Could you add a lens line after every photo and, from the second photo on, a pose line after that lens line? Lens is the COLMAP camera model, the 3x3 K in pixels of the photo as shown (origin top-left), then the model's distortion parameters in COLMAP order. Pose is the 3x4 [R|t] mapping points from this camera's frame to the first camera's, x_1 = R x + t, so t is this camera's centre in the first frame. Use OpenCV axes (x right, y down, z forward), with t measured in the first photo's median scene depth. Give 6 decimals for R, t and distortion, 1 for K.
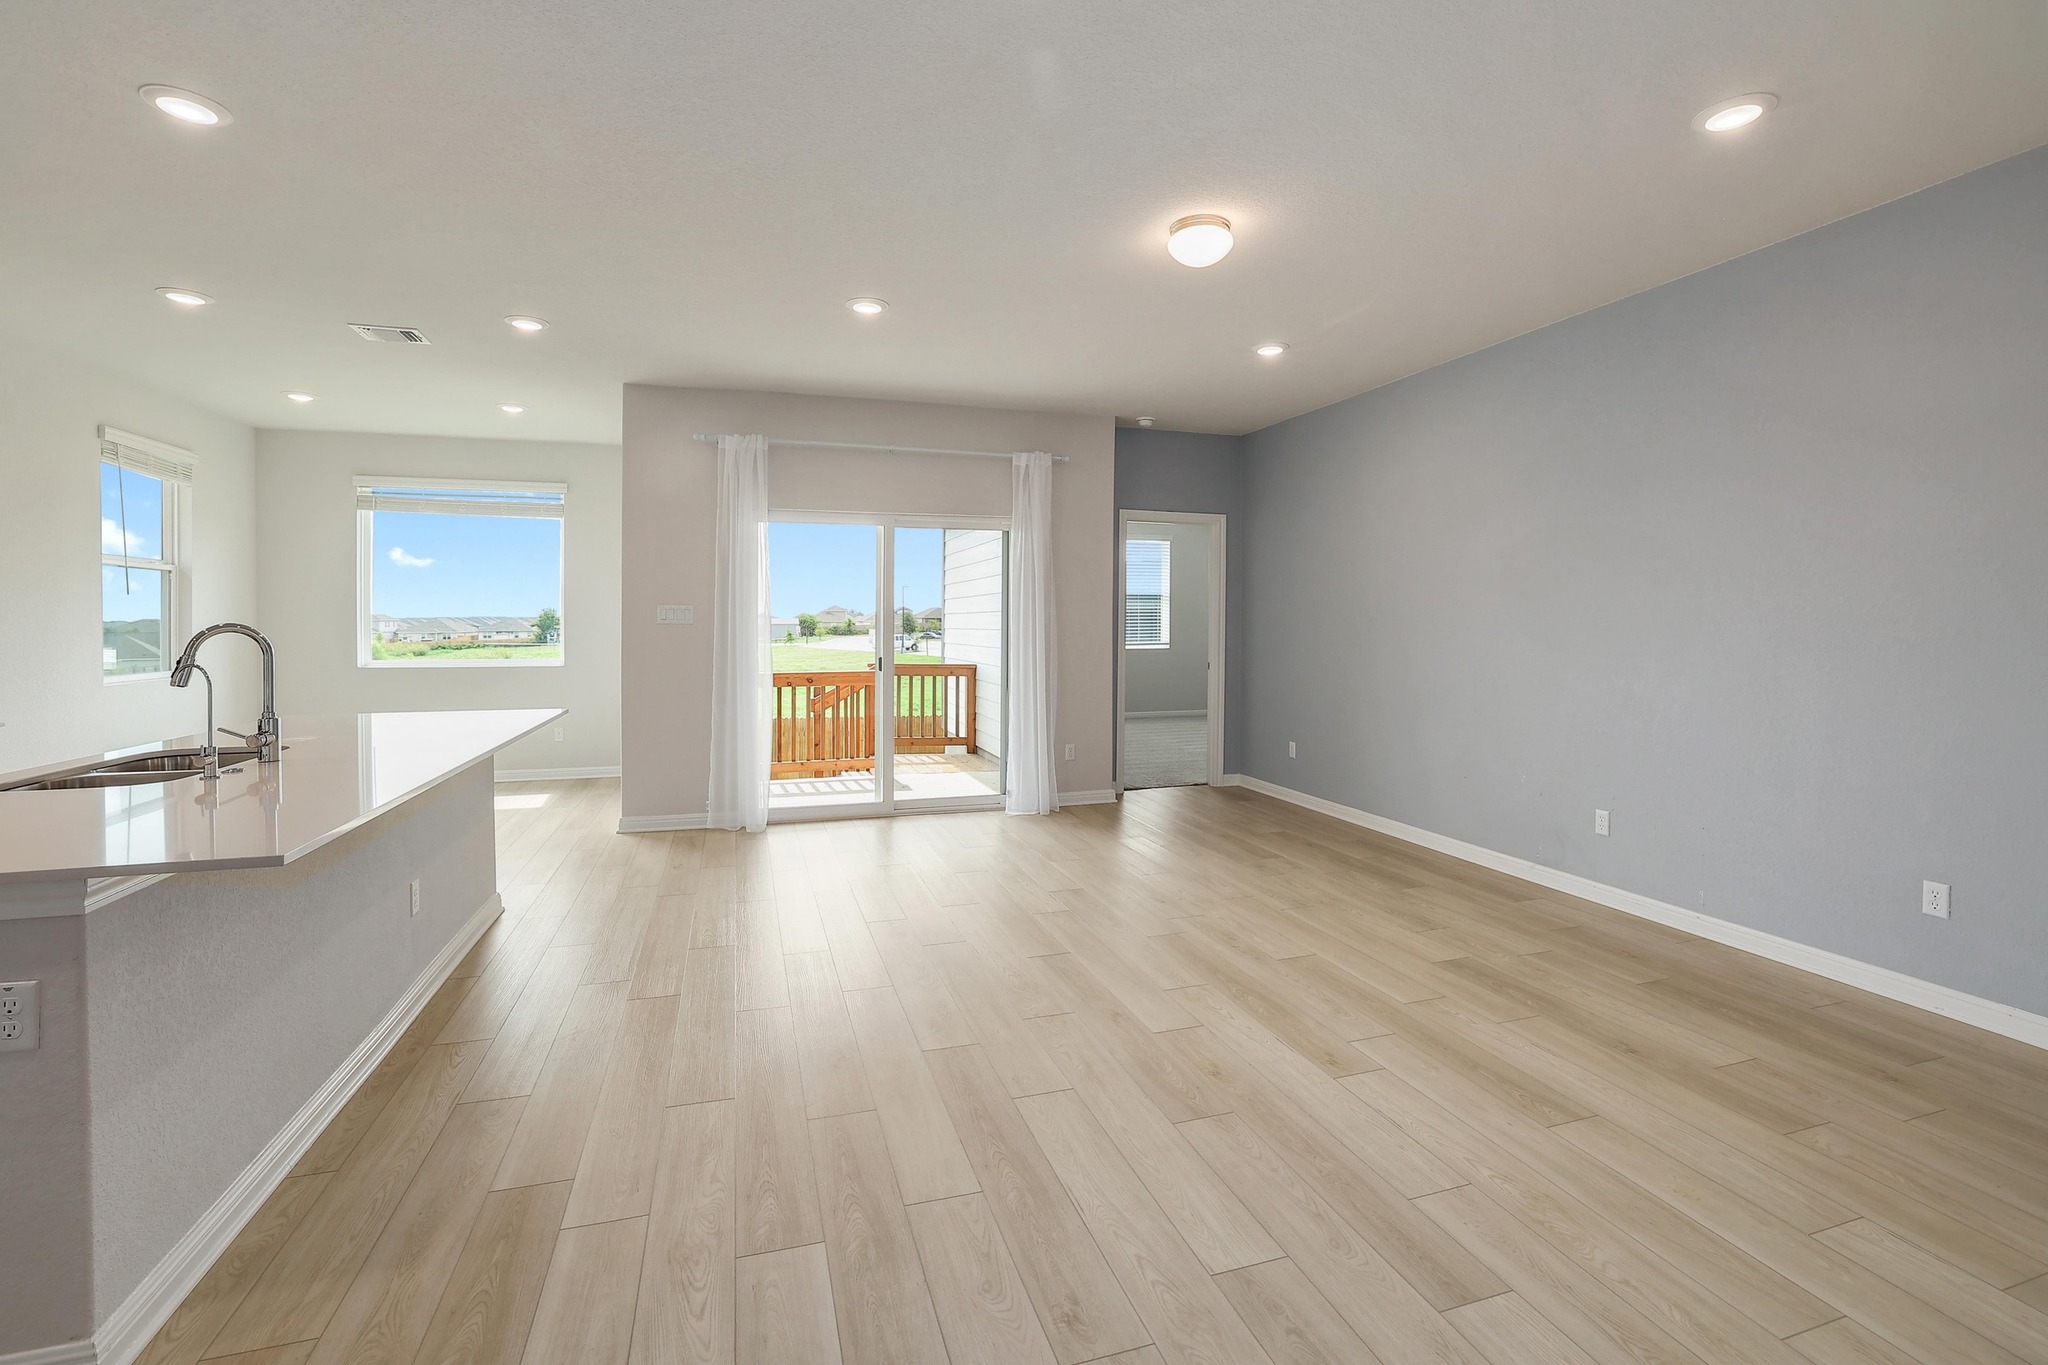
lens RADIAL K [[906.4, 0, 1015.3], [0, 906.4, 634.1], [0, 0, 1]] dist [-0.042542, 0.011760]
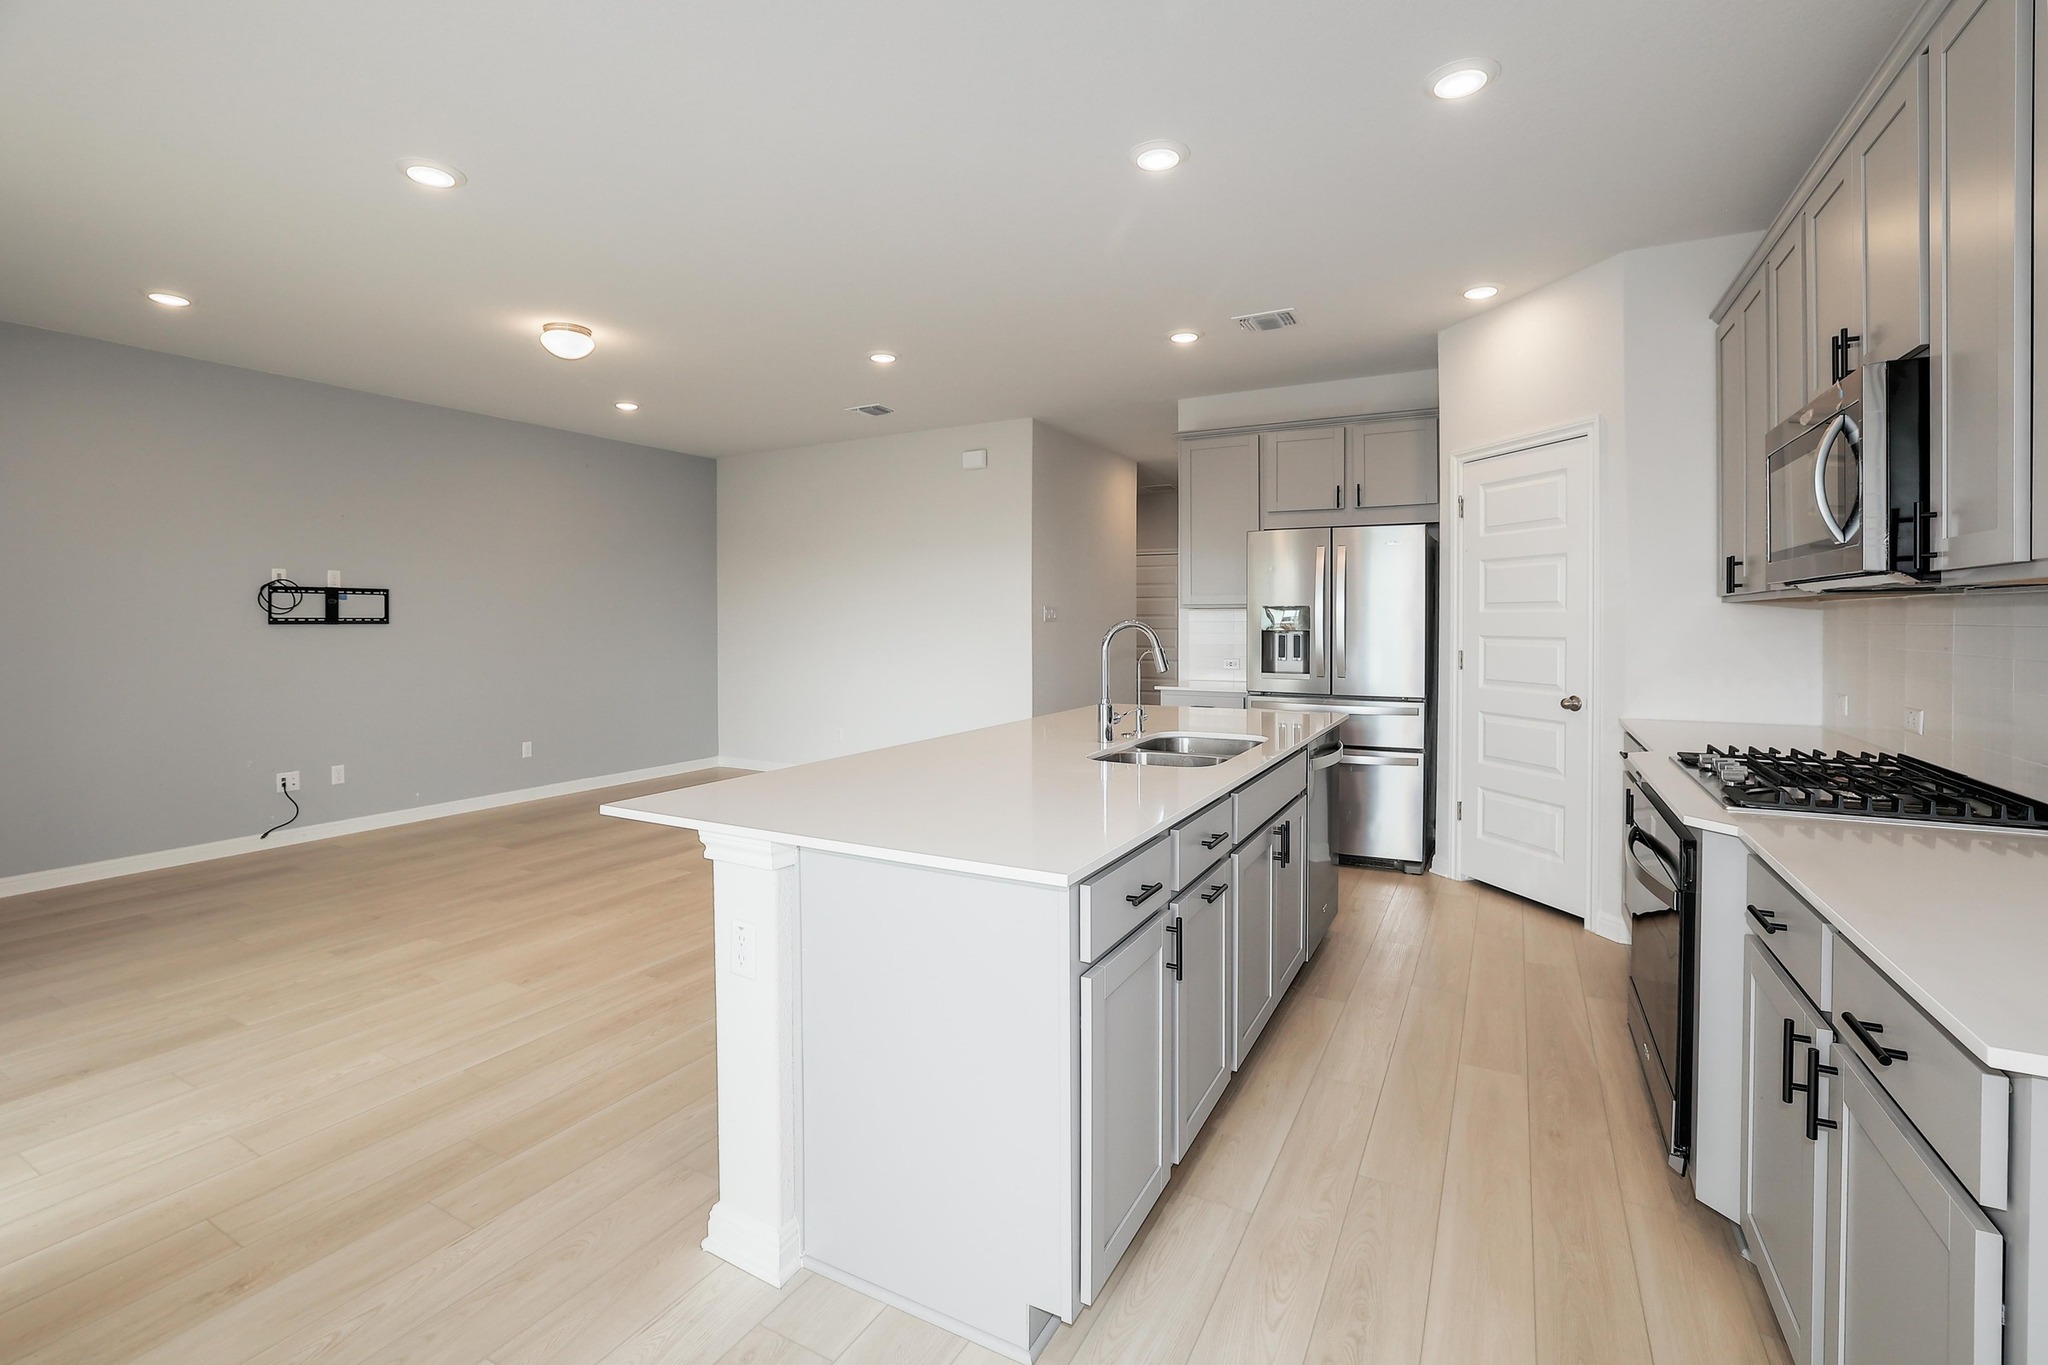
lens RADIAL K [[898.5, 0, 1024.0], [0, 898.5, 629.3], [0, 0, 1]] dist [-0.040704, 0.014363]
pose [[-0.698411, -0.001029, 0.715696, -0.706520], [0.017537, 0.999674, 0.018551, -0.010010], [-0.715482, 0.025507, -0.698166, 0.828345]]
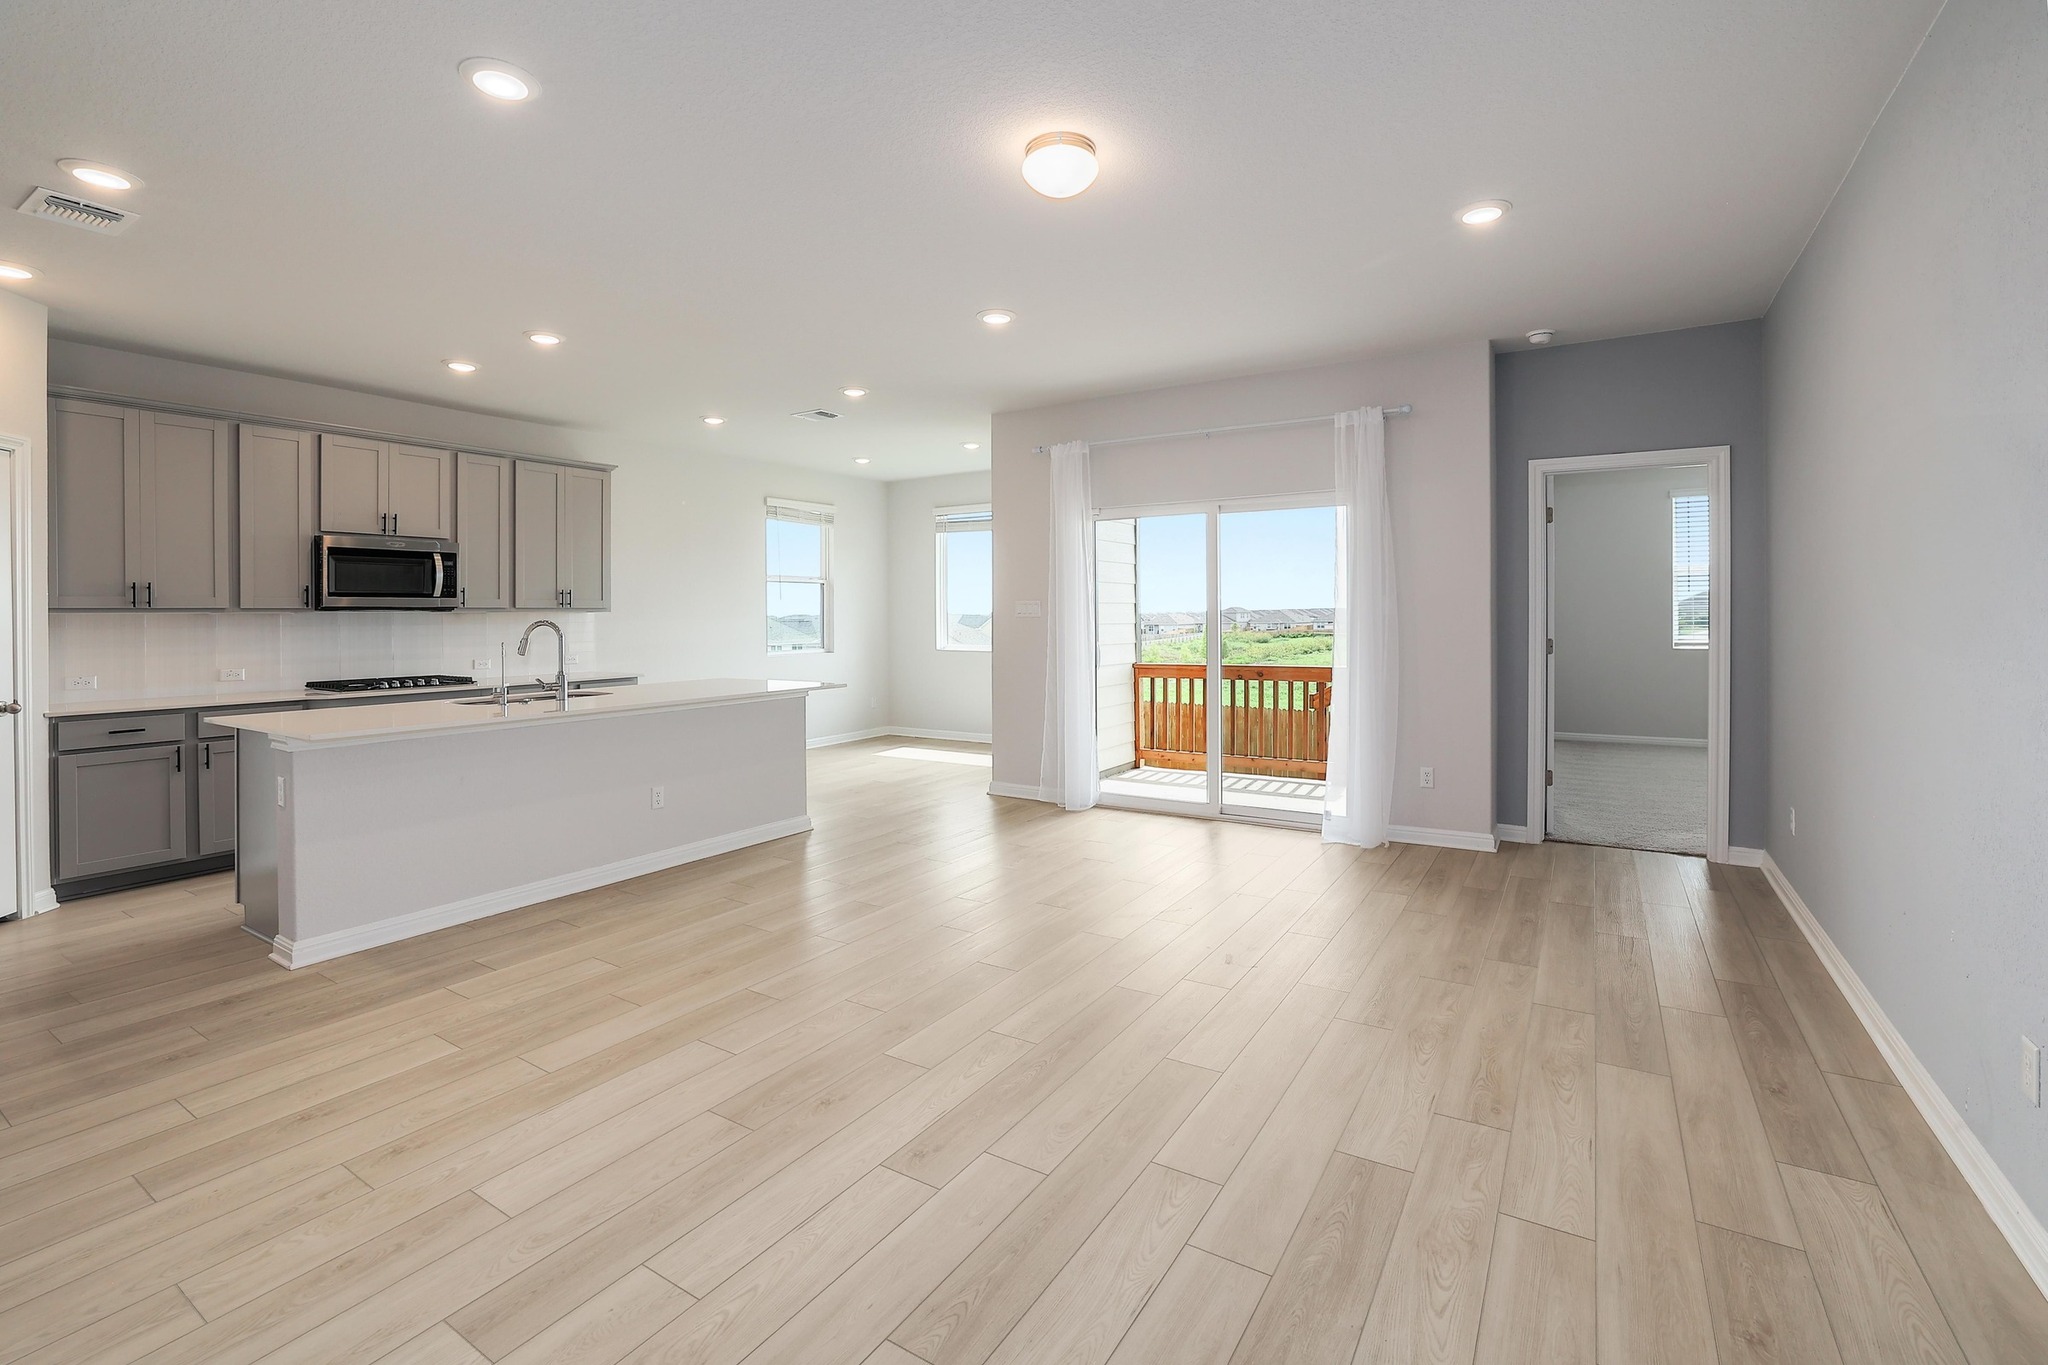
lens RADIAL K [[902.8, 0, 1021.4], [0, 902.8, 616.8], [0, 0, 1]] dist [-0.044373, 0.014368]
pose [[0.643998, -0.003147, -0.765021, 0.472051], [-0.003427, 0.999970, -0.006998, -0.003188], [0.765020, 0.007129, 0.643968, 0.247364]]
